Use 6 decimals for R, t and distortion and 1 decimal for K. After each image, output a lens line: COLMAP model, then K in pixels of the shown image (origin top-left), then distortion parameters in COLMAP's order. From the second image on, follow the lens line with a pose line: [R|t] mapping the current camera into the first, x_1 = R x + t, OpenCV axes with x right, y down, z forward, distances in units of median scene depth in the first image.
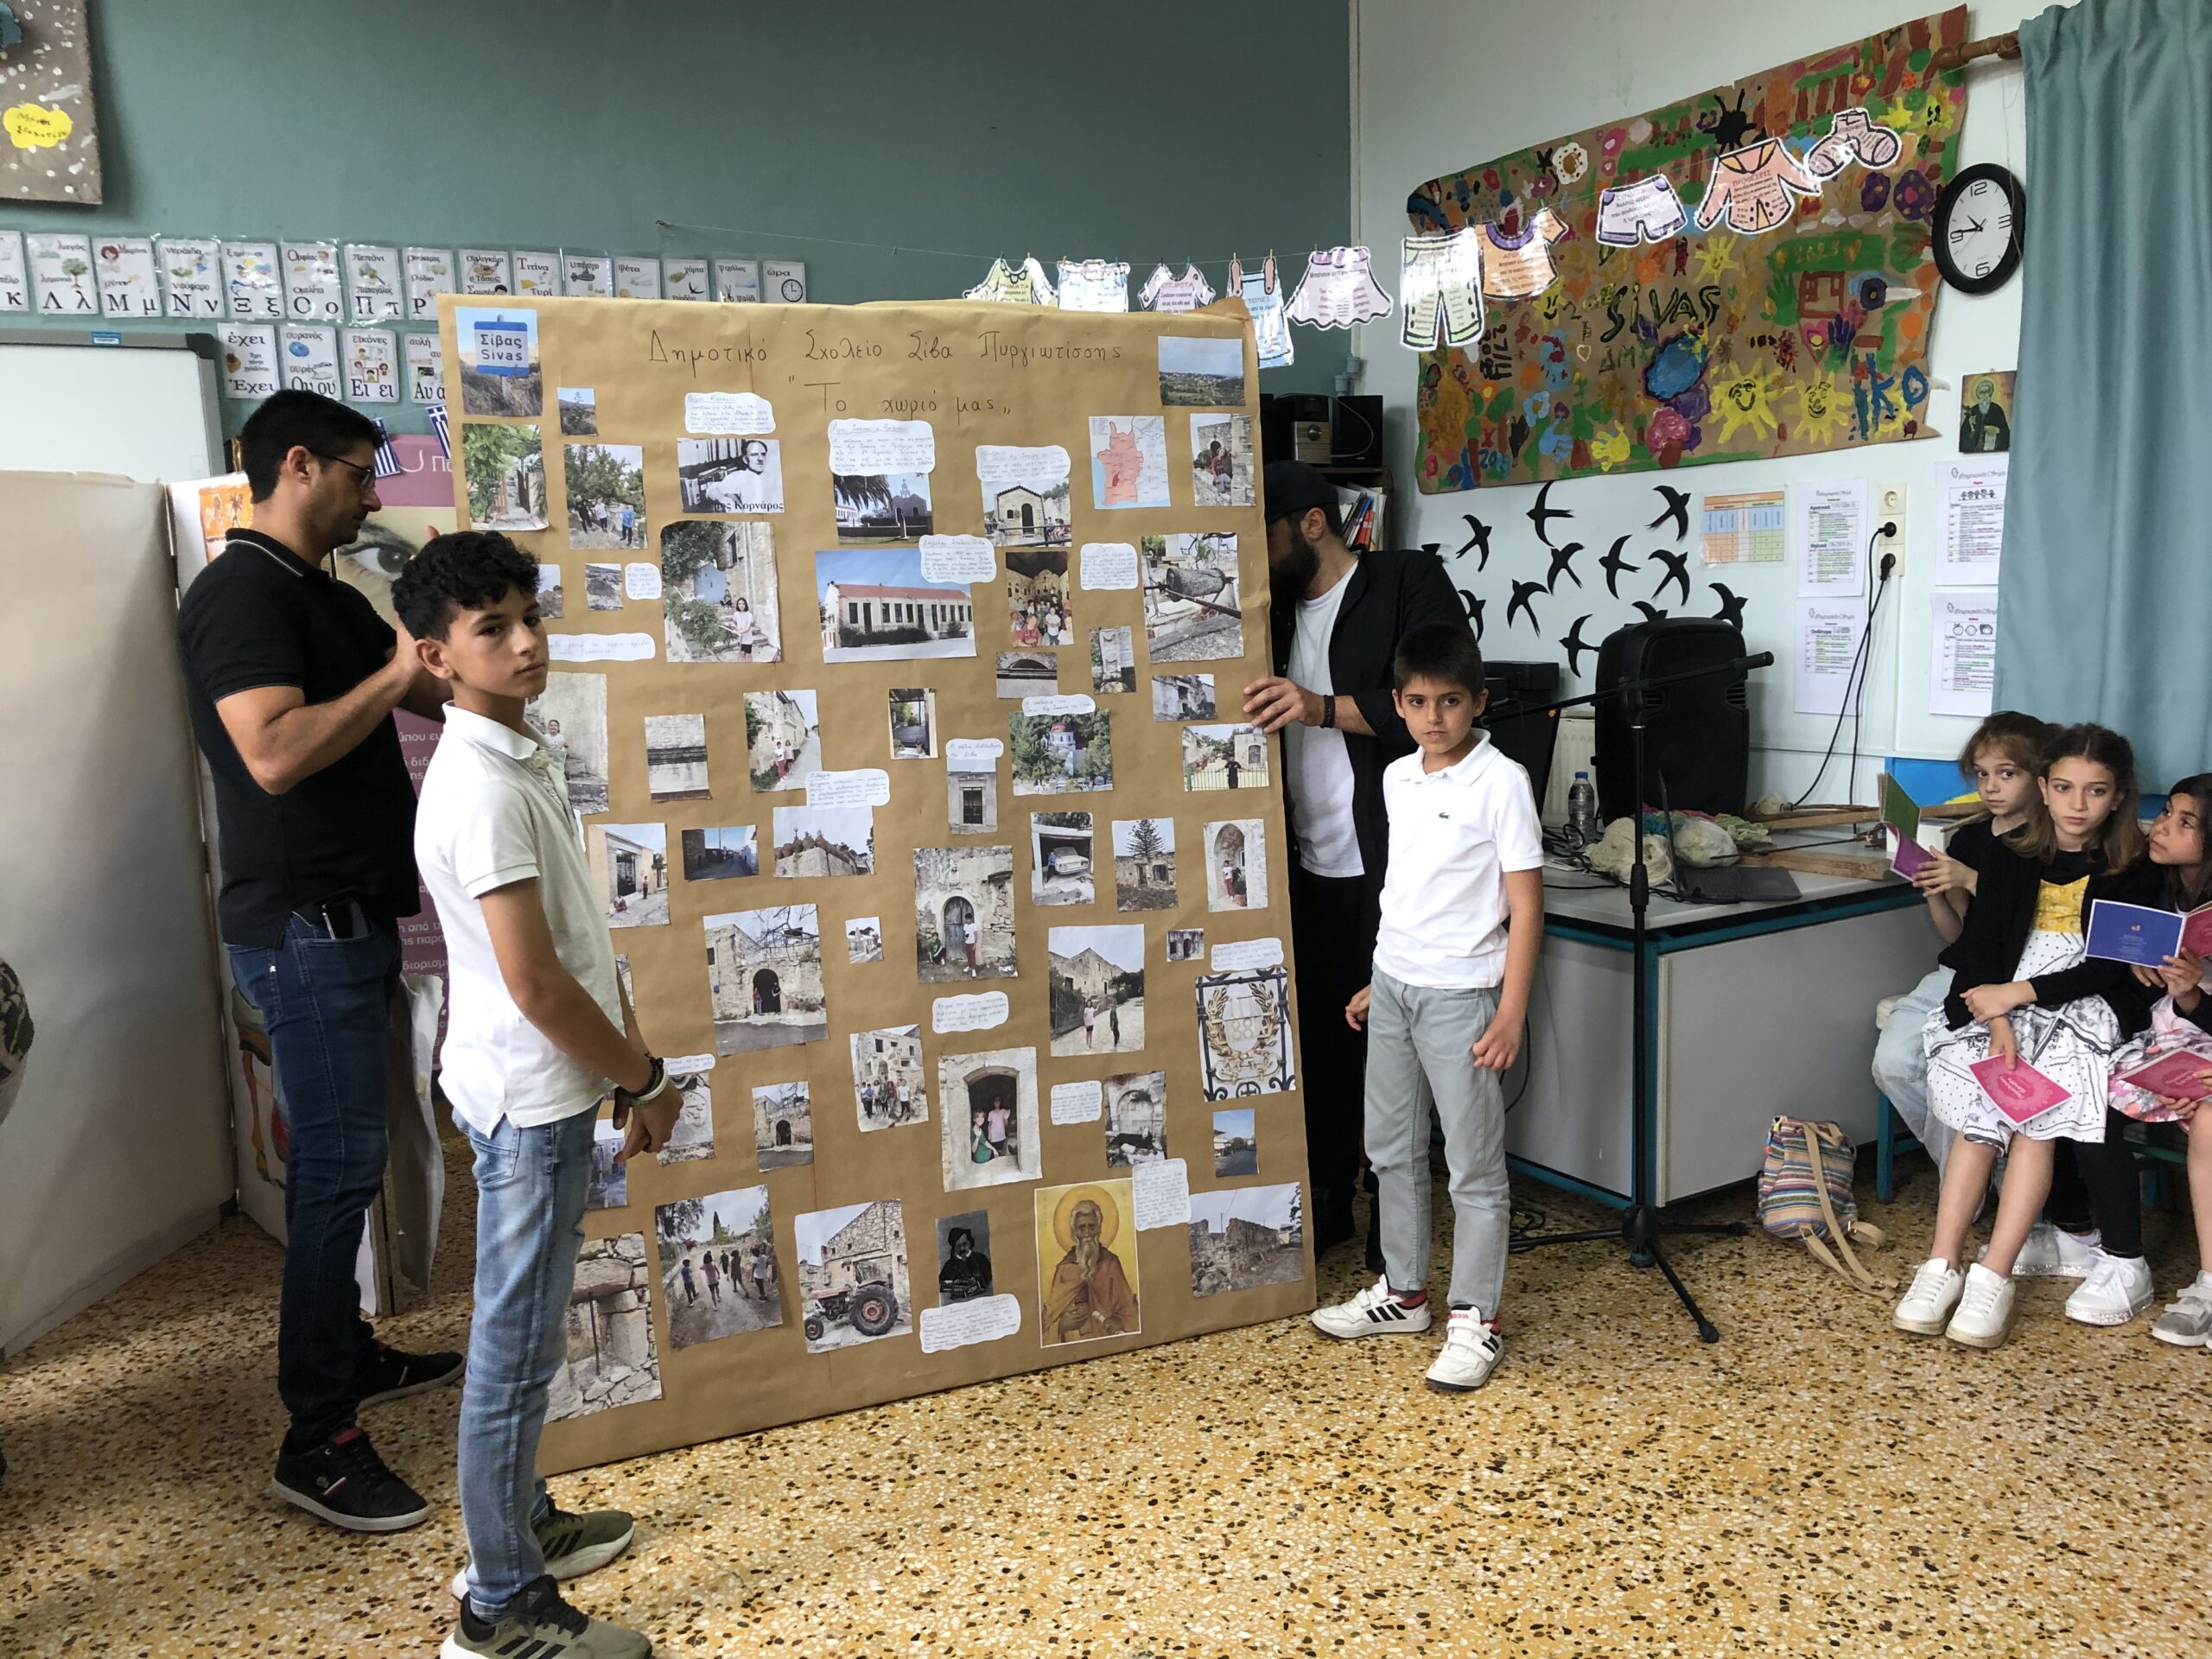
lens RADIAL K [[1878.2, 0, 1106.0], [0, 1878.2, 829.5], [0, 0, 1]] dist [0.008184, -0.002639]
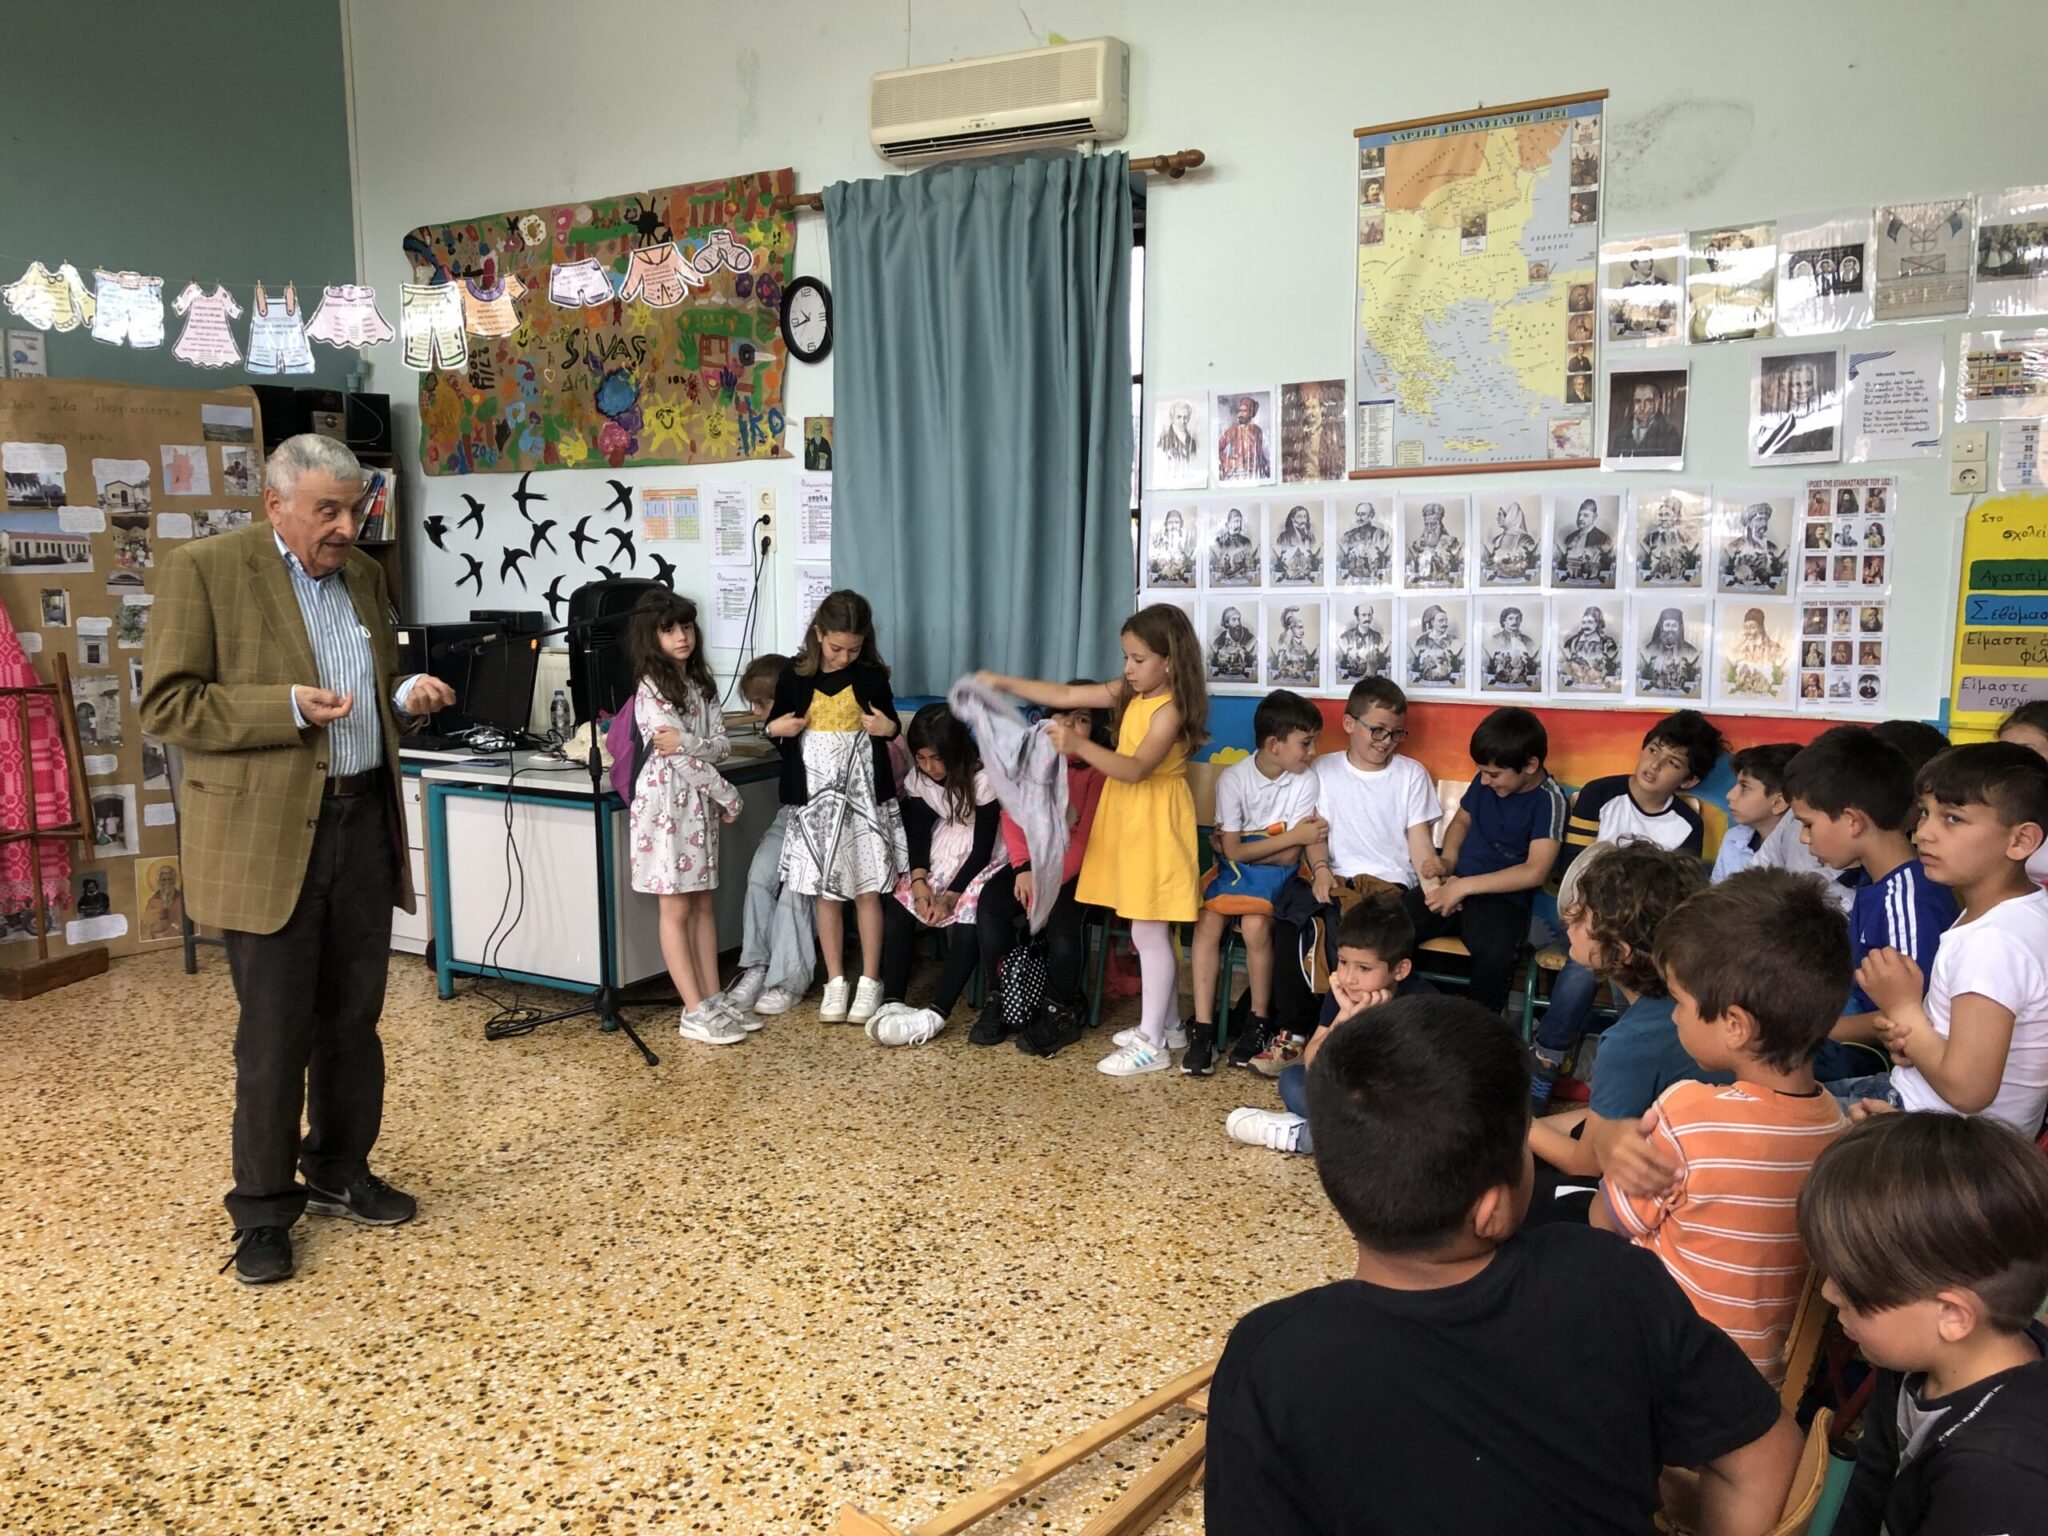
lens RADIAL K [[1671.6, 0, 1024.0], [0, 1671.6, 768.0], [0, 0, 1]] dist [0.014303, -0.005867]
pose [[0.876858, -0.039409, 0.479132, -0.032103], [0.040273, 0.999153, 0.008477, 0.028642], [-0.479060, 0.011863, 0.877702, -0.217170]]
